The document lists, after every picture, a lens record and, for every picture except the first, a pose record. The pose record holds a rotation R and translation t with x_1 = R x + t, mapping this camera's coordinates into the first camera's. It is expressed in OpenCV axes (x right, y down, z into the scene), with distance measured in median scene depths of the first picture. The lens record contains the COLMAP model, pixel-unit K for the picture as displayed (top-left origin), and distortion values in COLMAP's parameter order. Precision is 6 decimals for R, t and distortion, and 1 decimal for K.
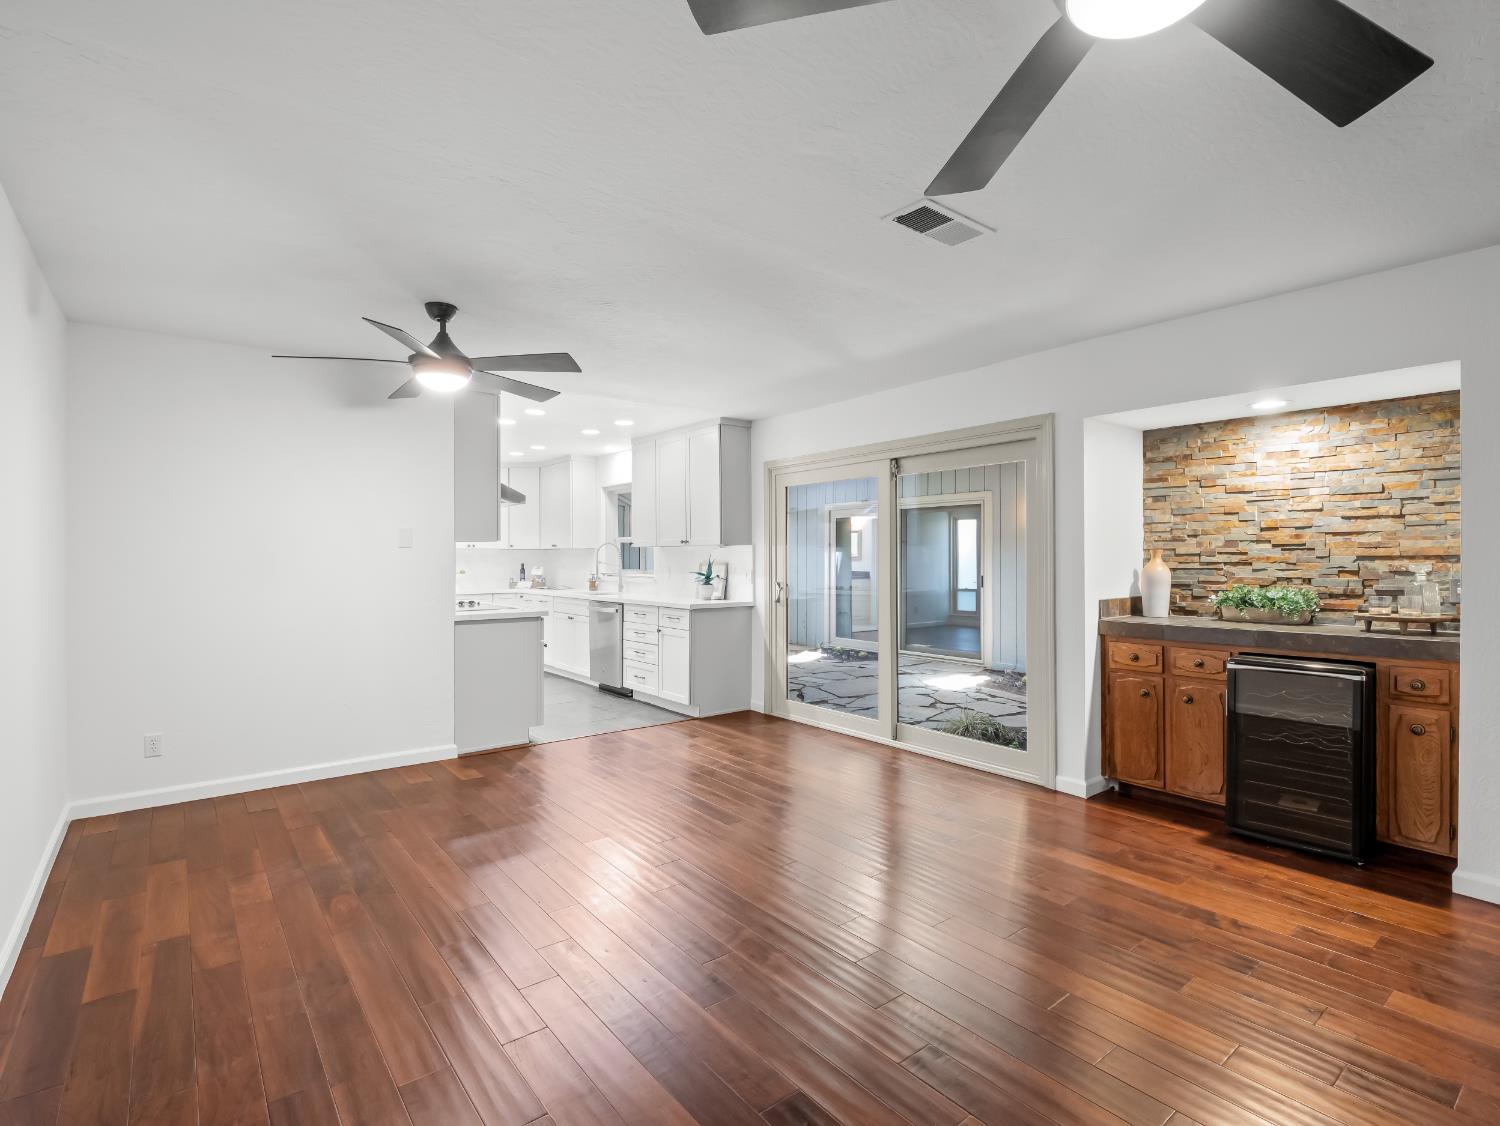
lens RADIAL K [[724.1, 0, 743.4], [0, 724.1, 562.8], [0, 0, 1]] dist [-0.001782, 0.000008]
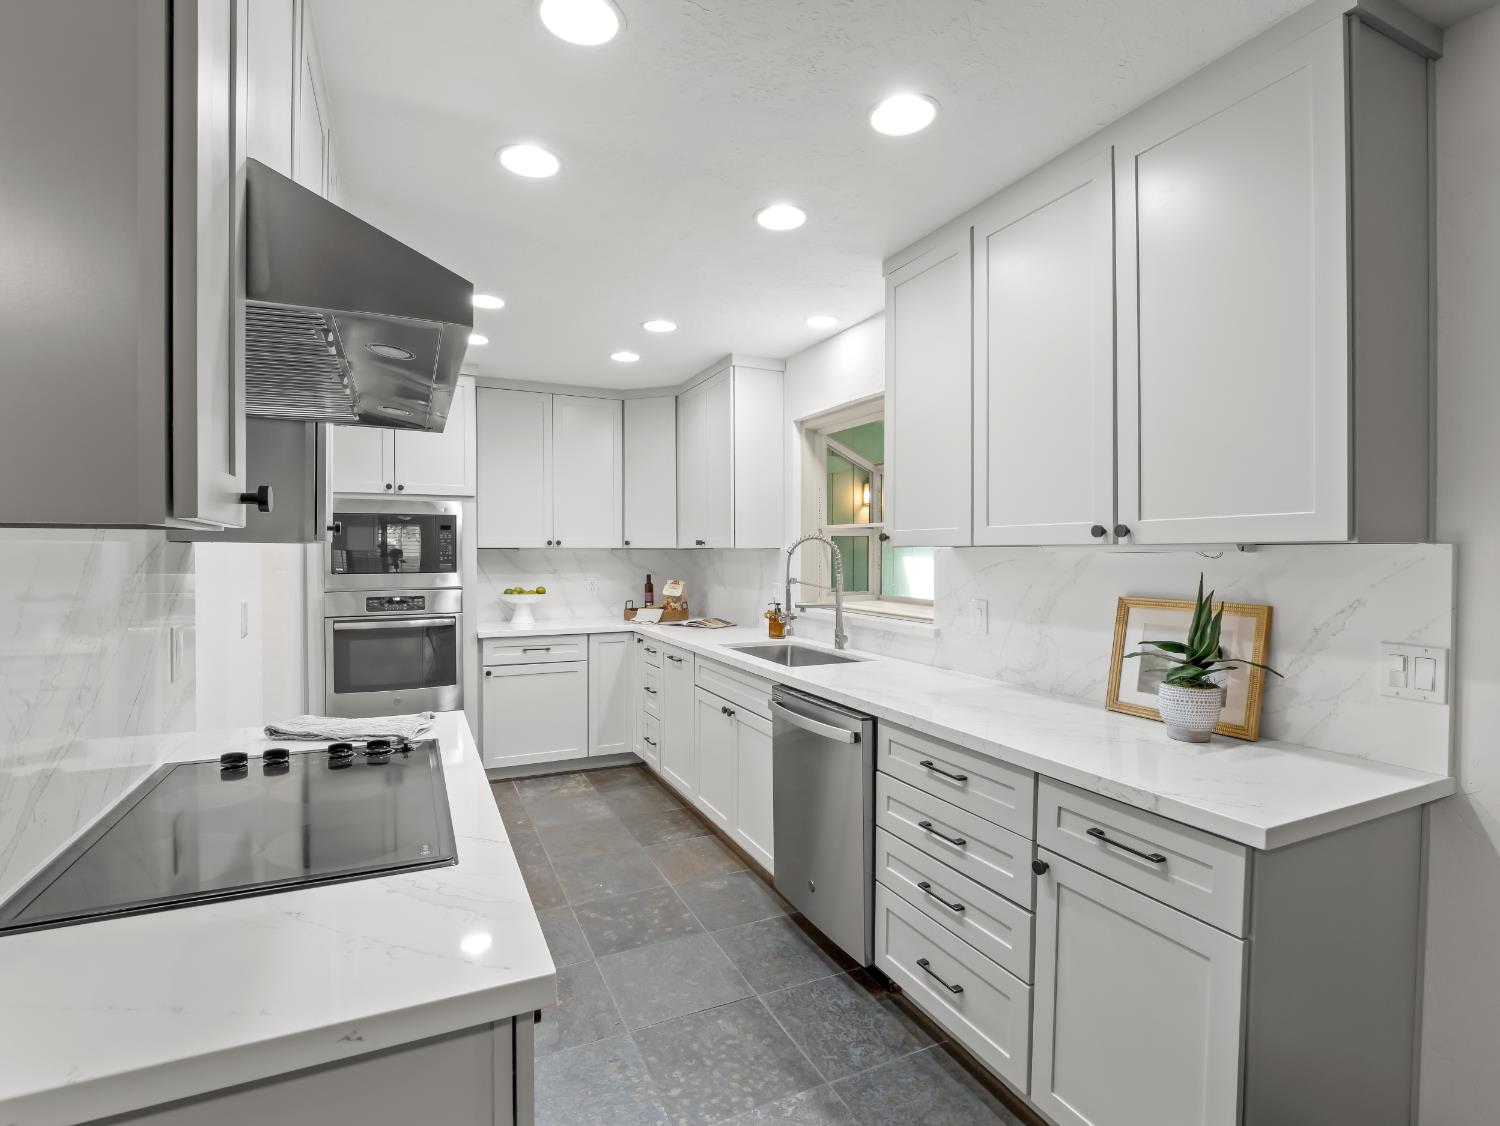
lens RADIAL K [[724.1, 0, 747.3], [0, 724.1, 560.0], [0, 0, 1]] dist [-0.001782, 0.000008]
pose [[0.975066, 0.004115, -0.221879, -0.126231], [-0.003223, 0.999985, 0.004380, -0.015225], [0.221893, -0.003555, 0.975064, 0.555106]]
